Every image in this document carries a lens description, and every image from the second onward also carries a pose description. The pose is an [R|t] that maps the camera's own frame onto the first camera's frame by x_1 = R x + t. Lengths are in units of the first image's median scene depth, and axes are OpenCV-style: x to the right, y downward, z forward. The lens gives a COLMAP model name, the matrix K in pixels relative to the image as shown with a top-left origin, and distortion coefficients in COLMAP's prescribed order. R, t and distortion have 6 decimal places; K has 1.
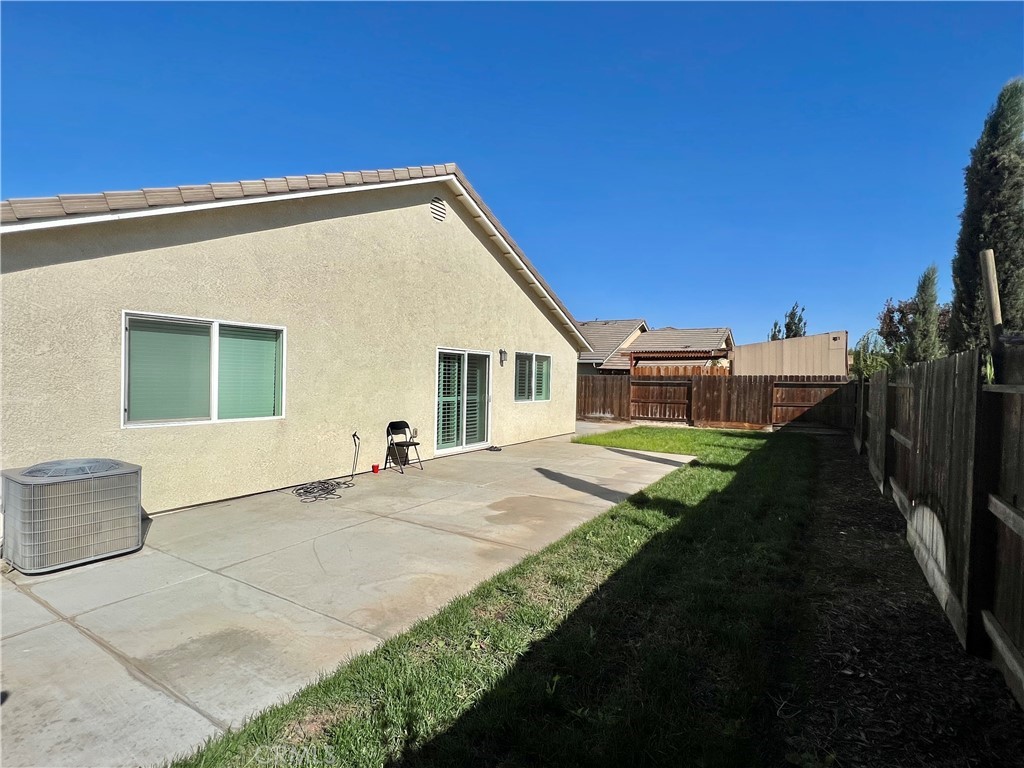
lens RADIAL K [[501.4, 0, 512.0], [0, 501.4, 384.0], [0, 0, 1]] dist [-0.001022, 0.000210]
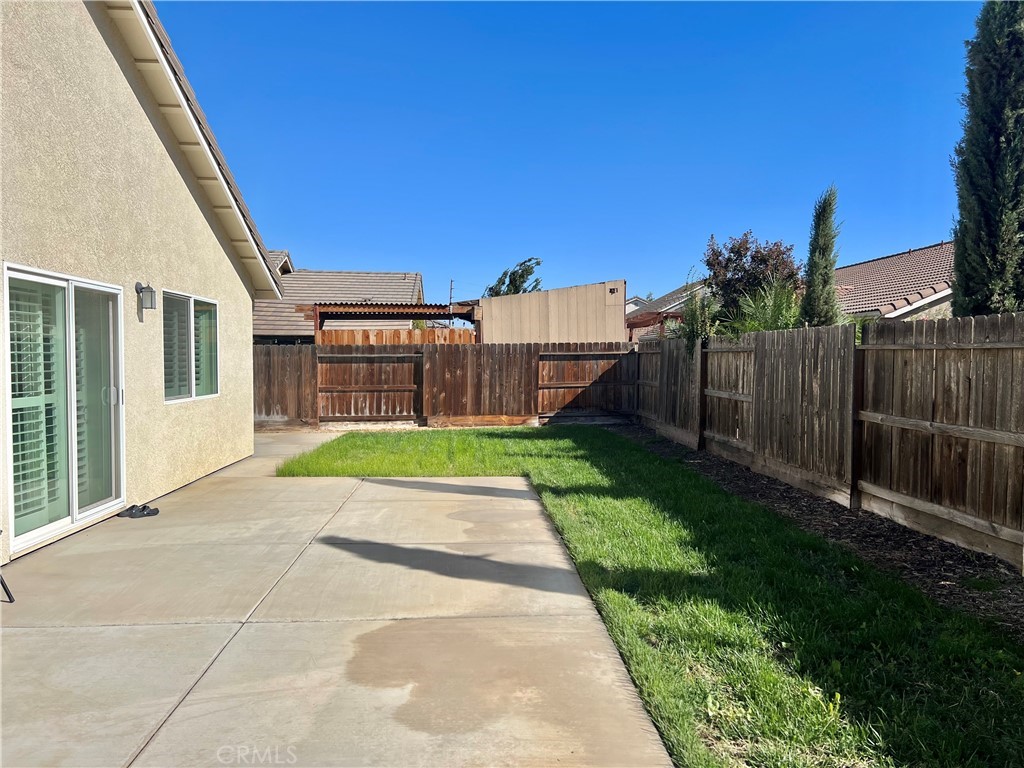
lens RADIAL K [[764.4, 0, 521.9], [0, 764.4, 391.0], [0, 0, 1]] dist [0.081438, -0.111884]
pose [[0.806552, -0.043271, 0.589577, -0.179527], [0.021656, 0.998811, 0.043680, 0.003413], [-0.590766, -0.022462, 0.806530, 0.298523]]
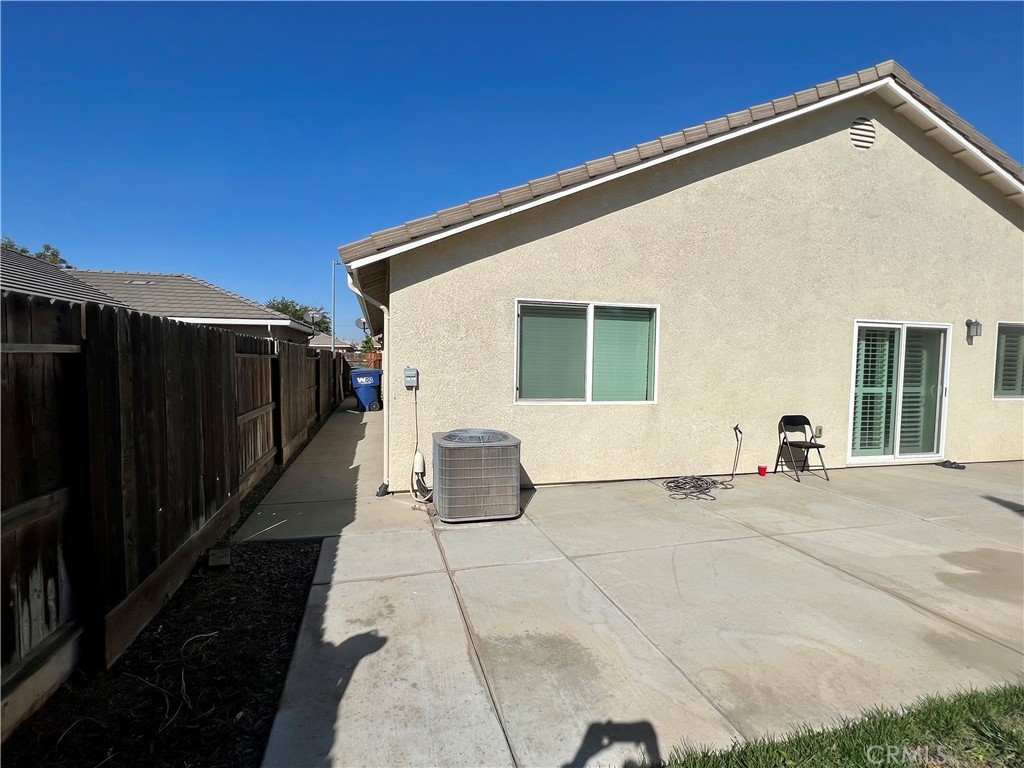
lens RADIAL K [[501.4, 0, 512.0], [0, 501.4, 384.0], [0, 0, 1]] dist [-0.001022, 0.000210]
pose [[0.731601, 0.025228, -0.681266, -0.012278], [-0.010075, 0.999606, 0.026197, 0.007163], [0.681658, -0.012302, 0.731567, 0.098114]]
